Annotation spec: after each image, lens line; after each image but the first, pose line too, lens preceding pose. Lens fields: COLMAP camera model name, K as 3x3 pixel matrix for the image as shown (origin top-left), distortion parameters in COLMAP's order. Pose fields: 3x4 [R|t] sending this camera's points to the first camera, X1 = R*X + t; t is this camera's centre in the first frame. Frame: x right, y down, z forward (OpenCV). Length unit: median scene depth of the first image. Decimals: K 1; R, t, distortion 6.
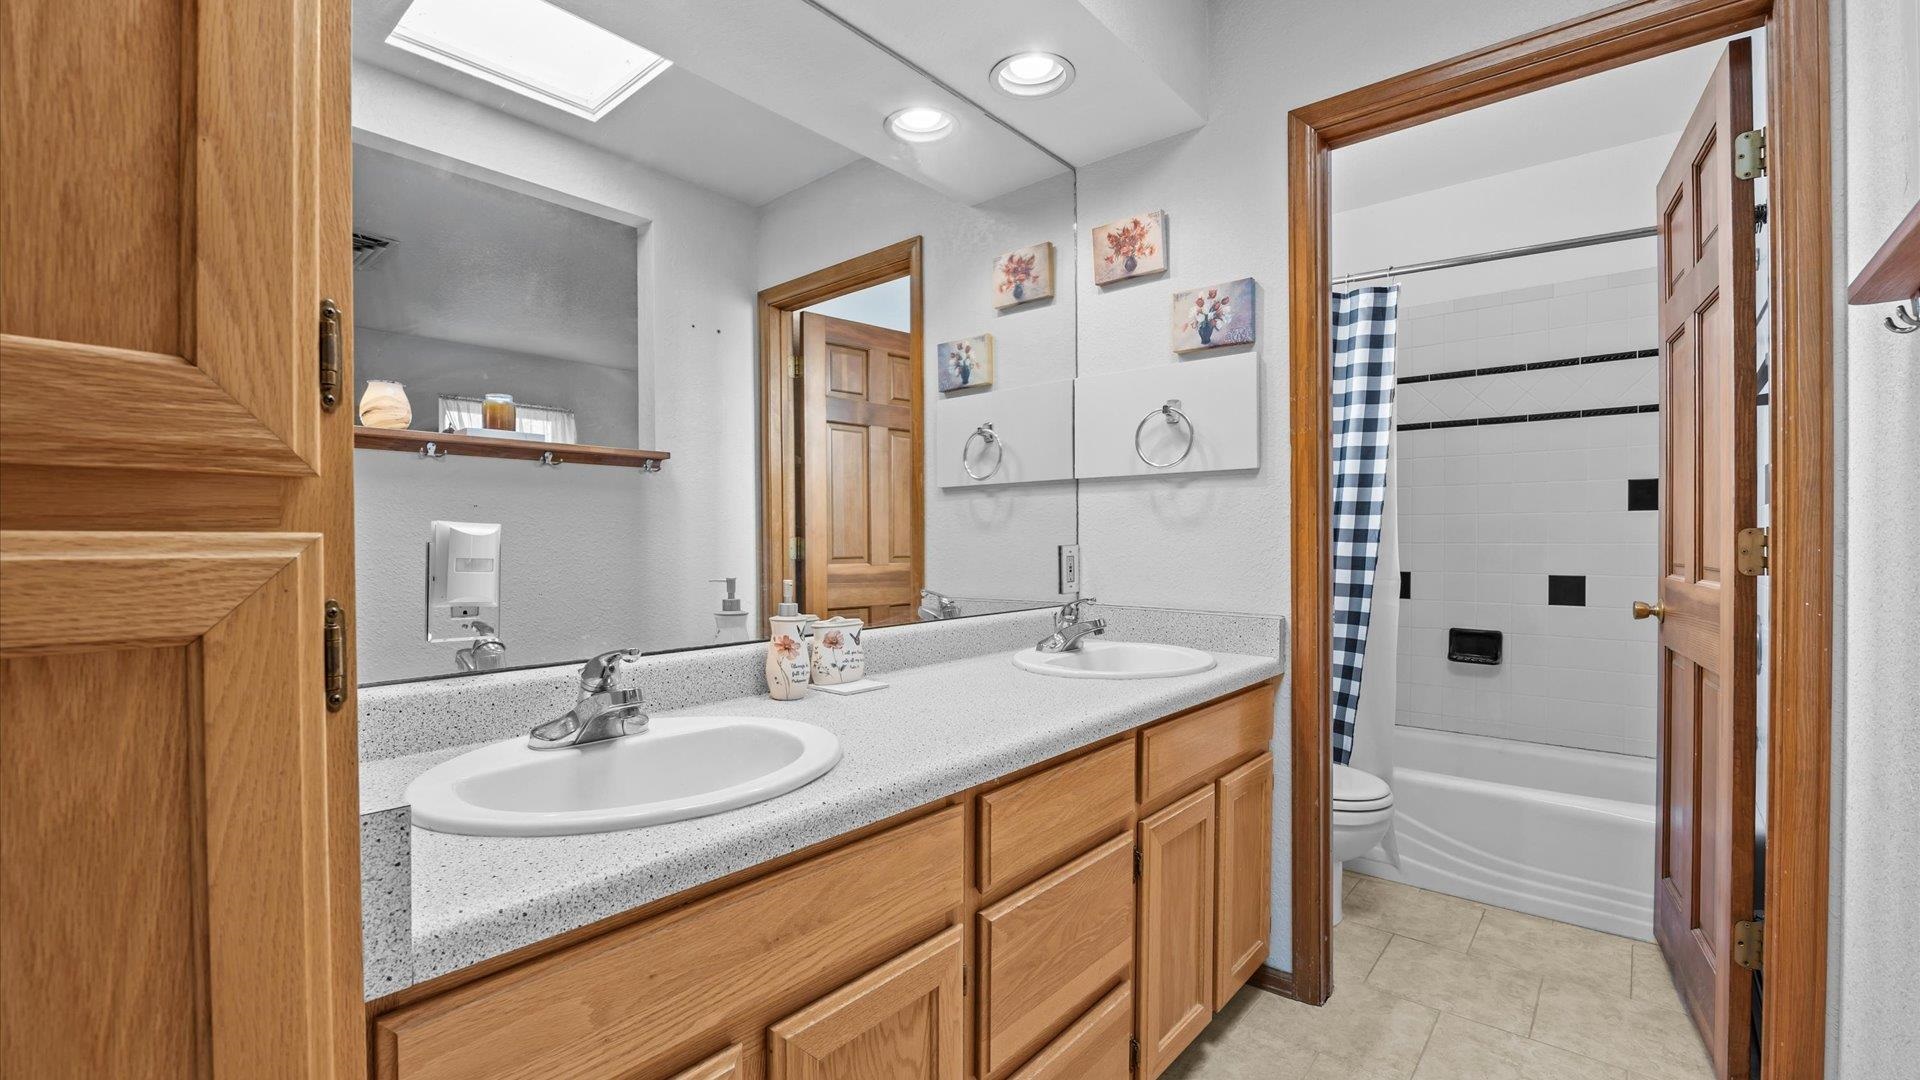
lens RADIAL K [[813.2, 0, 963.3], [0, 813.2, 541.0], [0, 0, 1]] dist [-0.004591, -0.000560]
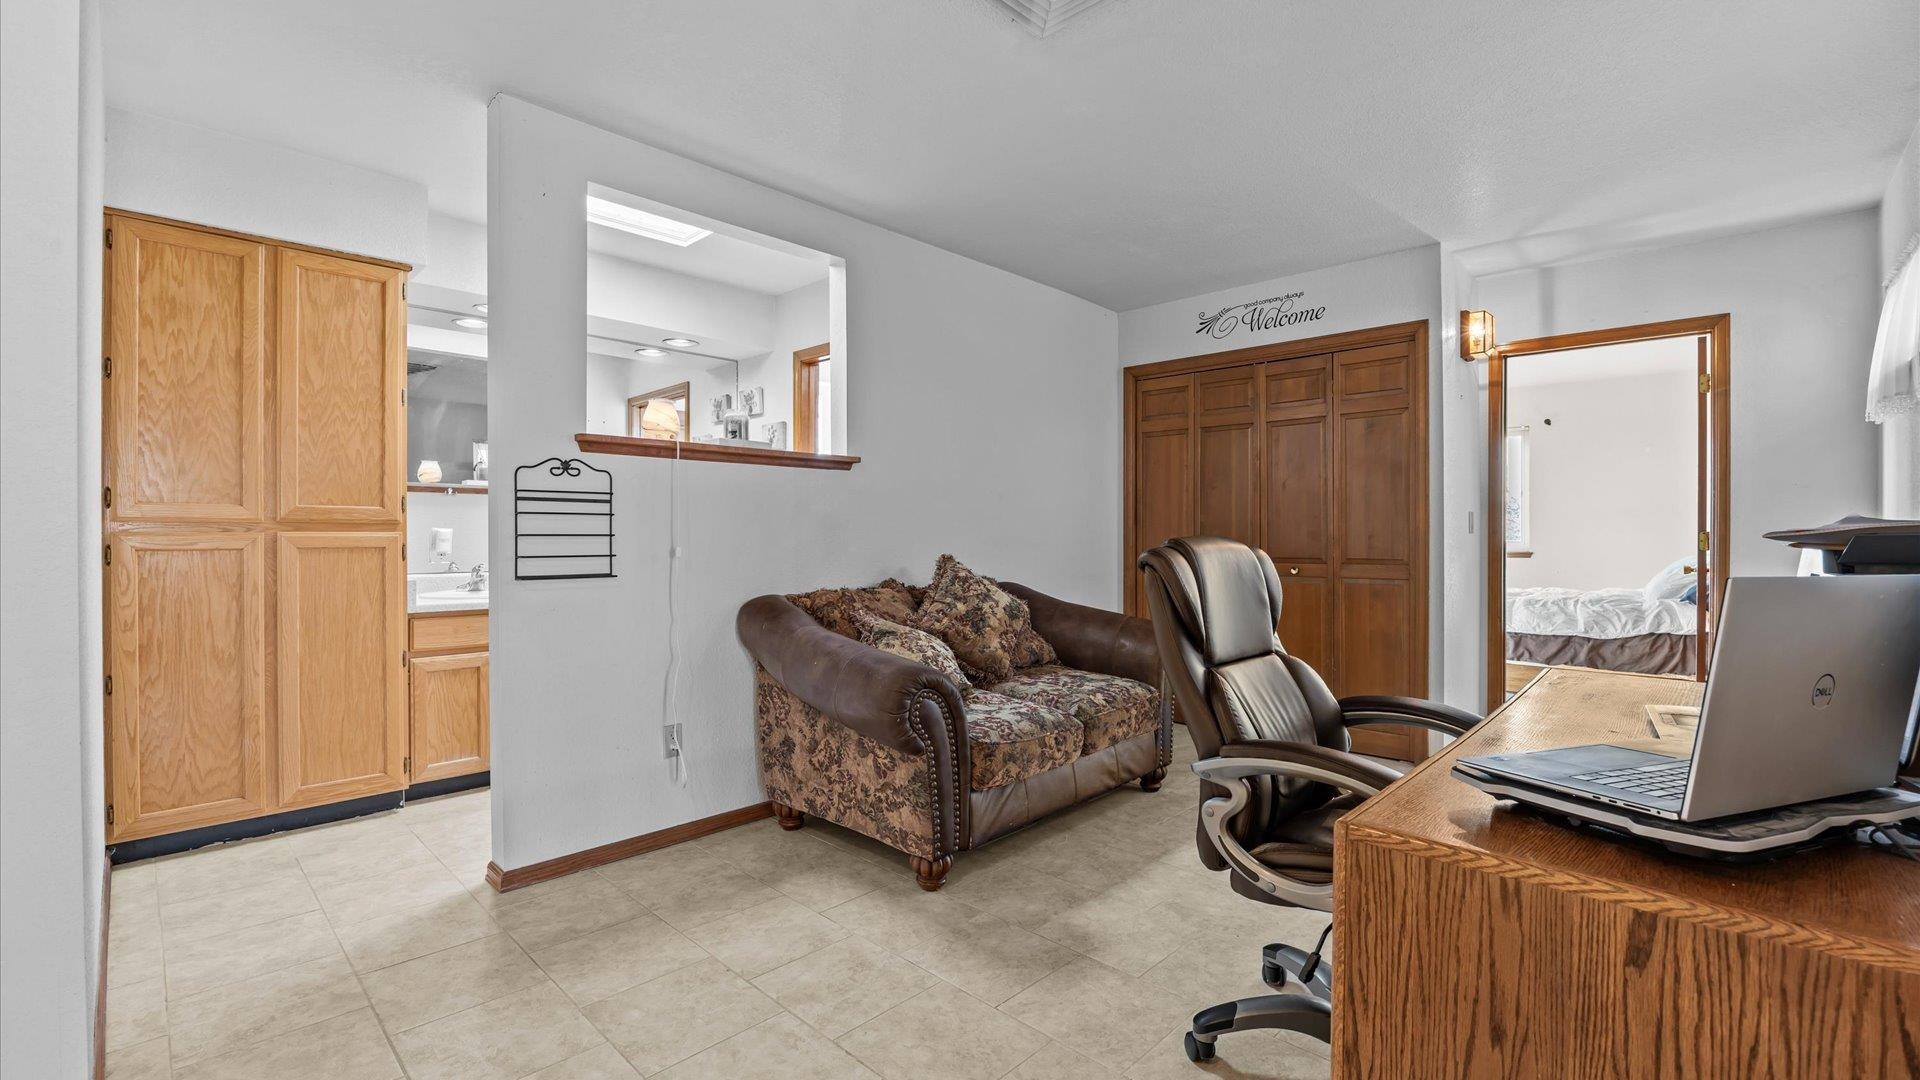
lens RADIAL K [[813.2, 0, 953.5], [0, 813.2, 537.2], [0, 0, 1]] dist [-0.004591, -0.000560]
pose [[0.997197, 0.008062, -0.074389, 1.775448], [-0.007786, 0.999962, 0.003998, -0.013793], [0.074418, -0.003408, 0.997221, -2.230759]]
